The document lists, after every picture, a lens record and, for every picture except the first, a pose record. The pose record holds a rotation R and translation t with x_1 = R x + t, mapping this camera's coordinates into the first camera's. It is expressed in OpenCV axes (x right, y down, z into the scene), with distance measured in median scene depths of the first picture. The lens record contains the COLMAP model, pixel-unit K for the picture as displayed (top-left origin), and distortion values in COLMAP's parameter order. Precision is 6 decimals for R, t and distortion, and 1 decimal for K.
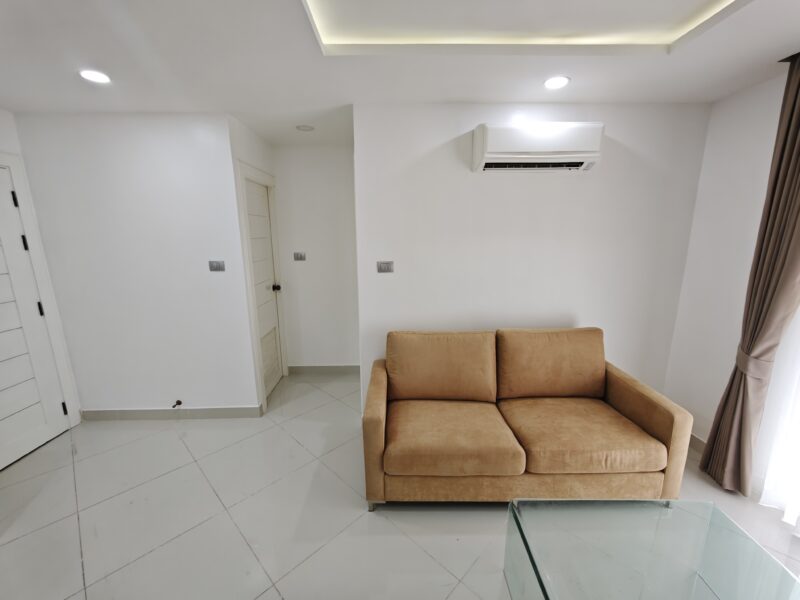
lens RADIAL K [[329.5, 0, 401.1], [0, 329.5, 302.0], [0, 0, 1]] dist [-0.011518, 0.003517]
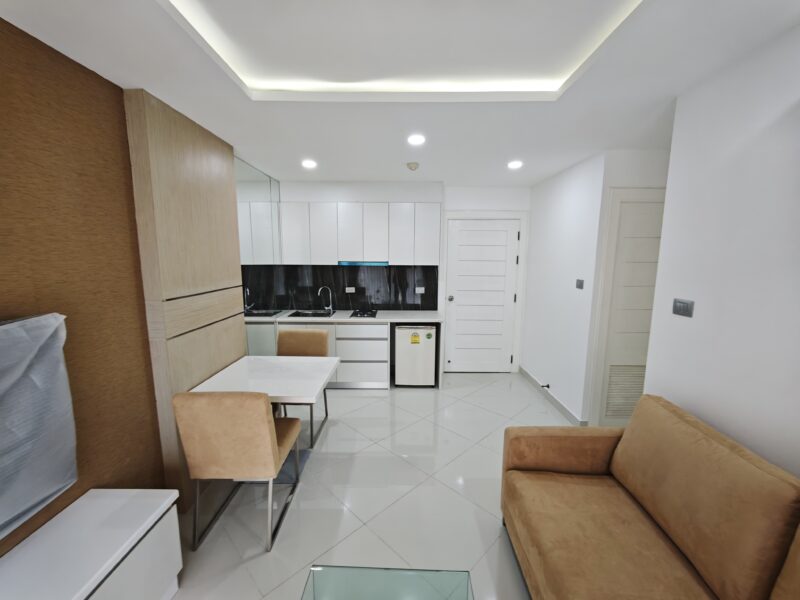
lens RADIAL K [[329.5, 0, 402.0], [0, 329.5, 298.1], [0, 0, 1]] dist [-0.011518, 0.003517]
pose [[-0.012909, 0.137992, -0.990349, 0.627951], [-0.212014, 0.967534, 0.137576, -0.092266], [0.977181, 0.211743, 0.016767, 0.391731]]
